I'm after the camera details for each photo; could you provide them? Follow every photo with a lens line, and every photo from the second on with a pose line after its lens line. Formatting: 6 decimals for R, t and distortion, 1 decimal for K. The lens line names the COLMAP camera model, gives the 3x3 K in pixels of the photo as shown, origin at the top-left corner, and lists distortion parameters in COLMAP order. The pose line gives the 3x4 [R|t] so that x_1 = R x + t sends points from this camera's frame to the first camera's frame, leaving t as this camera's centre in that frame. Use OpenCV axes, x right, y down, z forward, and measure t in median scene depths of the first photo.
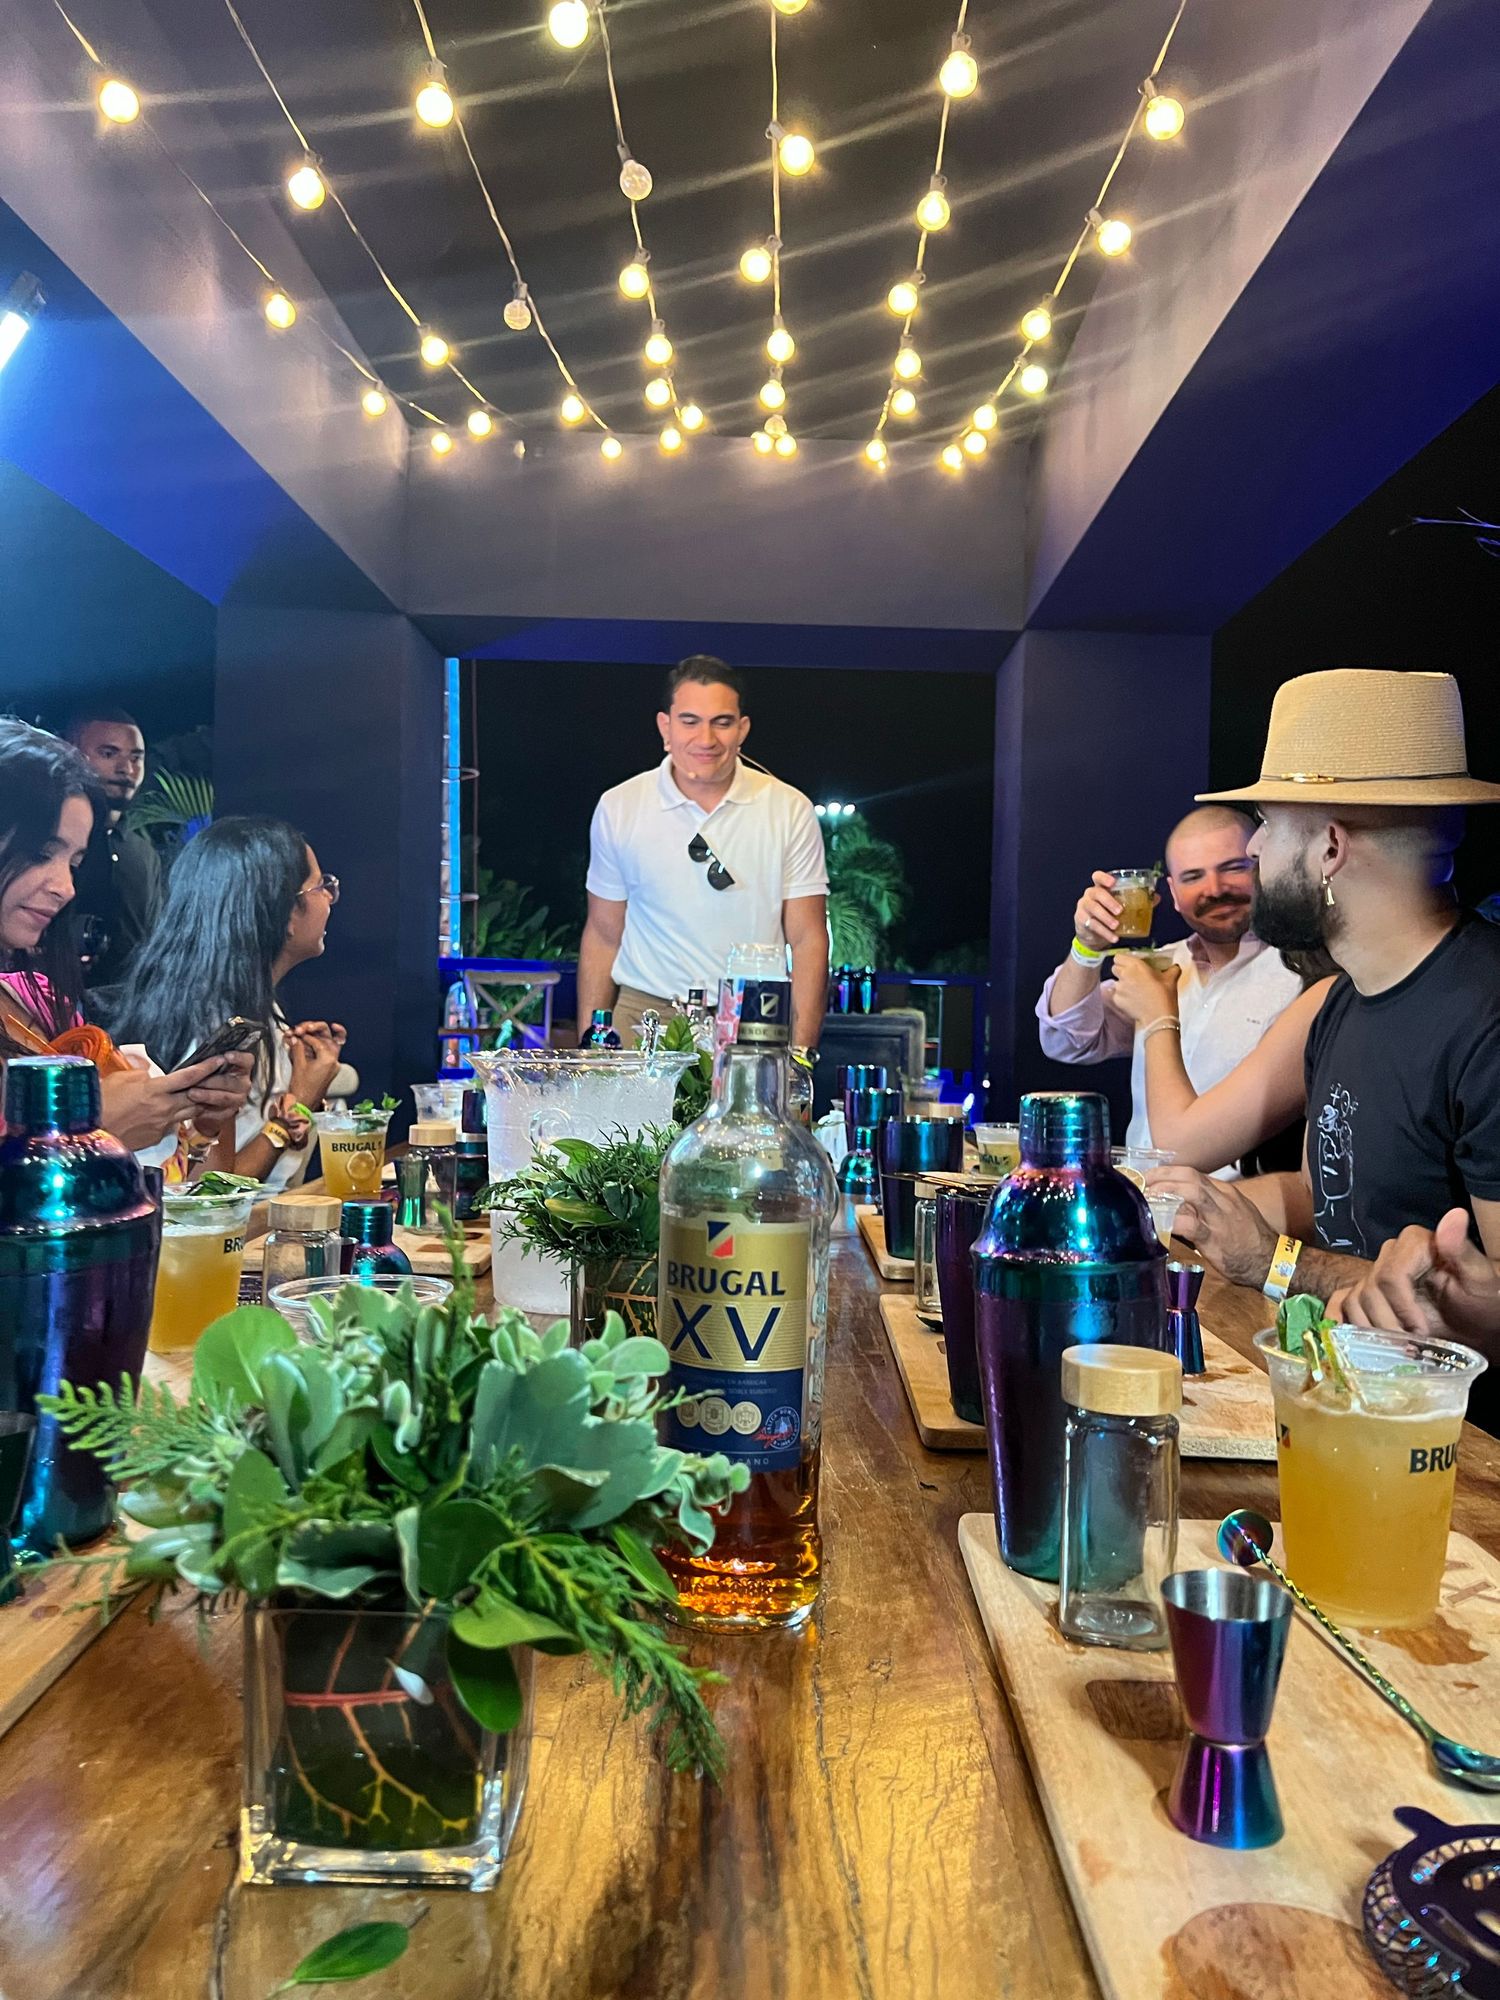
lens RADIAL K [[1510.1, 0, 751.9], [0, 1510.1, 997.3], [0, 0, 1]] dist [0.045048, -0.051585]
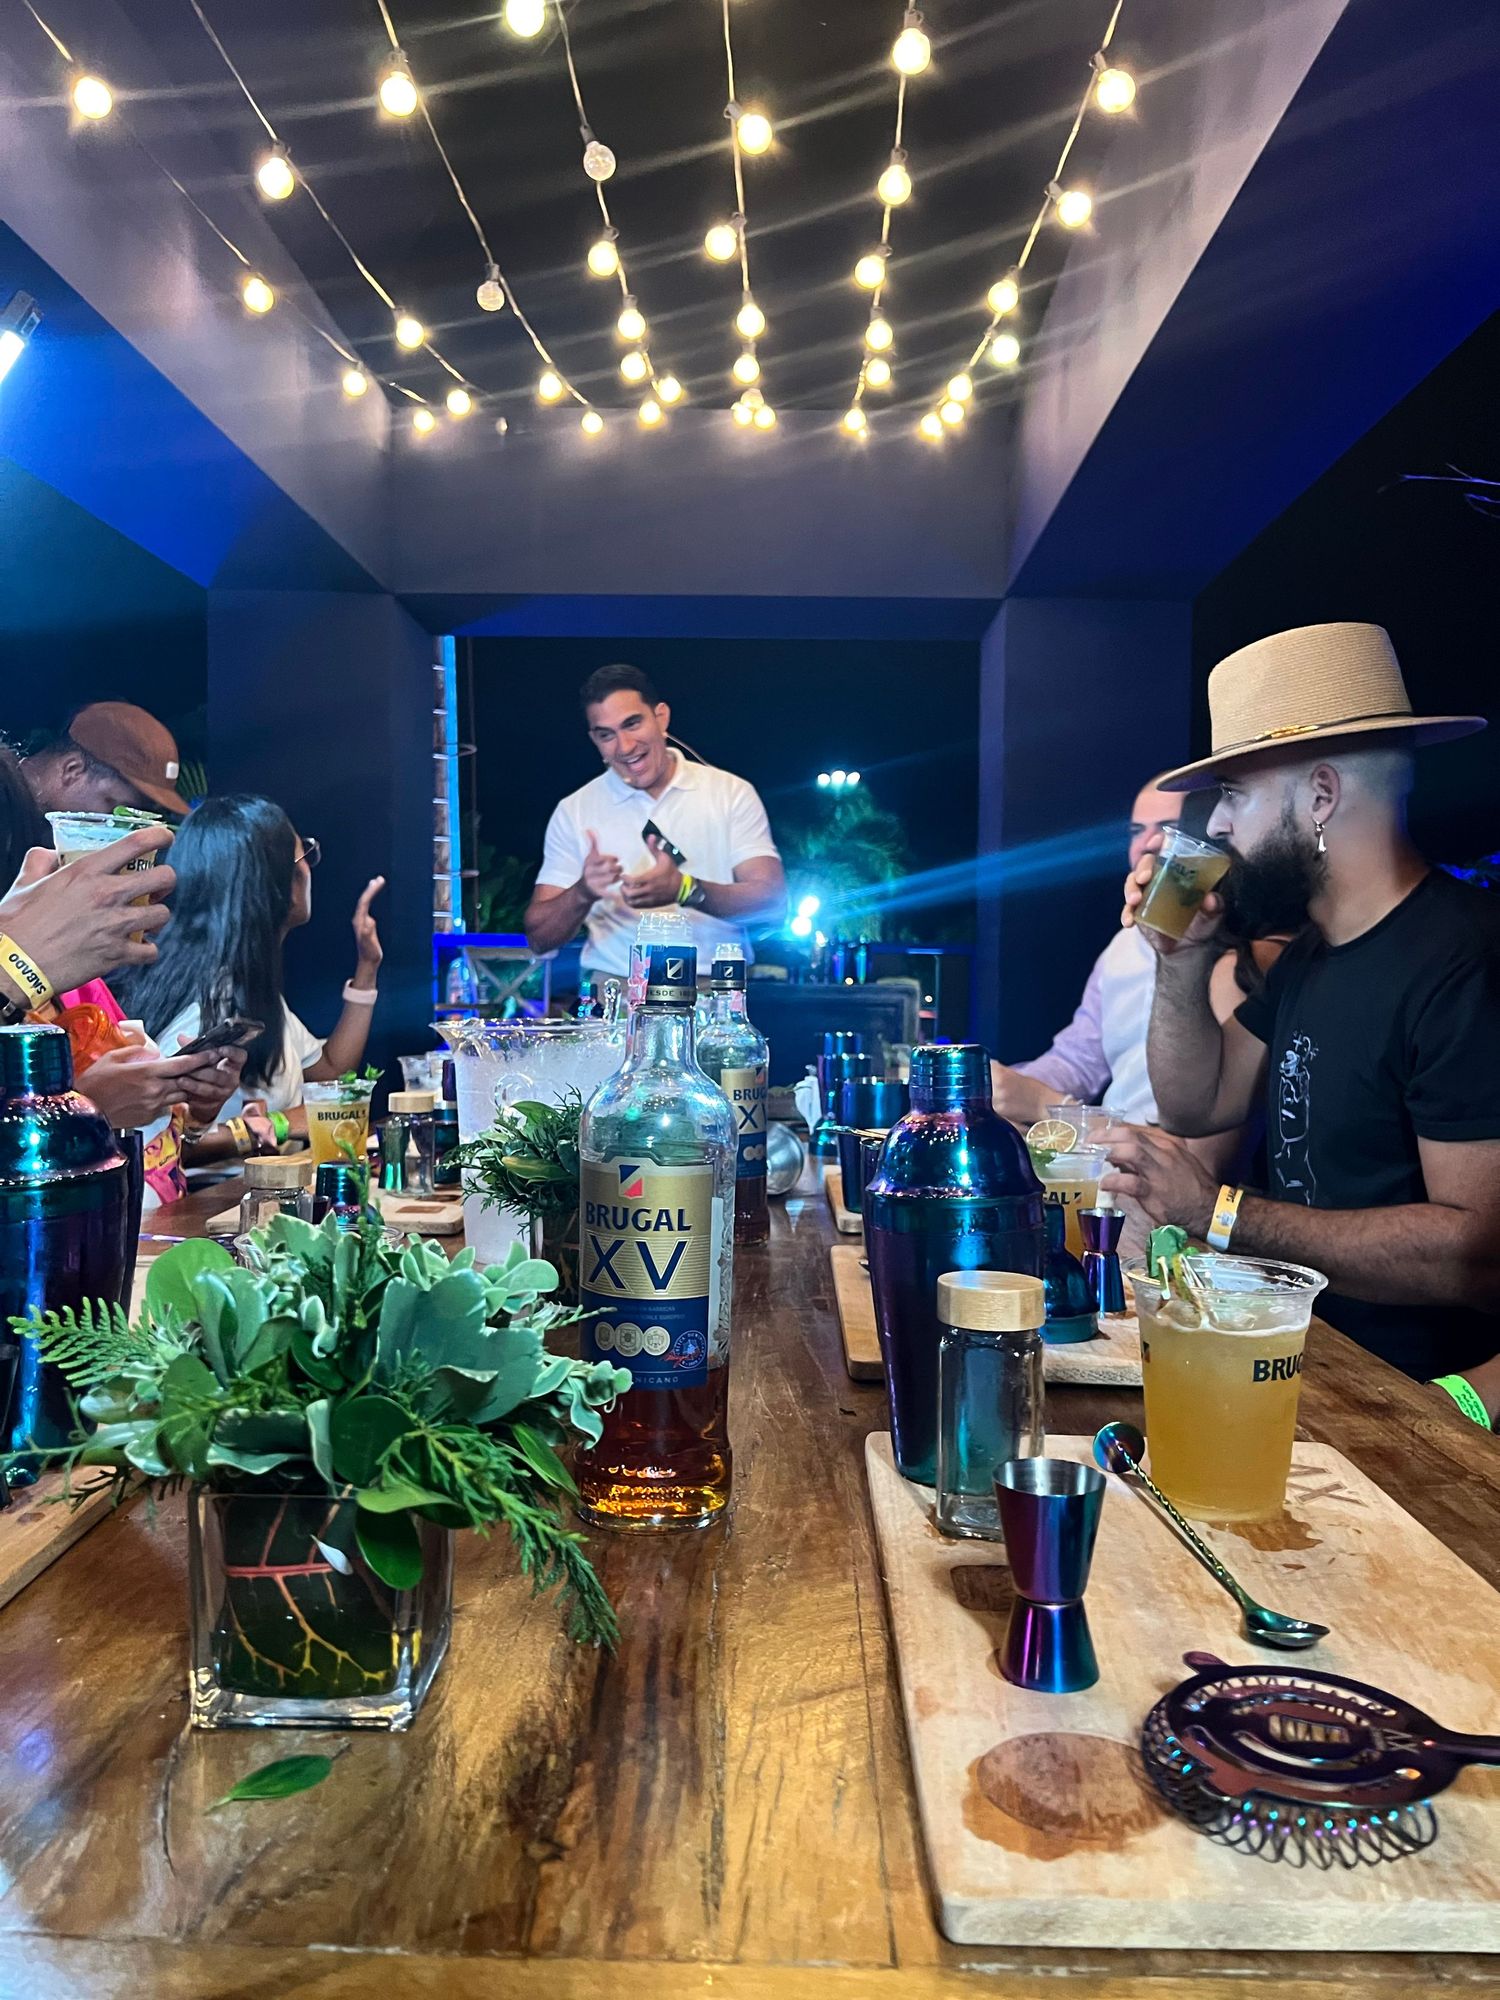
lens RADIAL K [[1510.1, 0, 735.9], [0, 1510.1, 1010.7], [0, 0, 1]] dist [0.045048, -0.051585]
pose [[0.999797, -0.014390, -0.014124, 0.068680], [0.014772, 0.999518, 0.027310, 0.006372], [0.013724, -0.027513, 0.999527, -0.091858]]
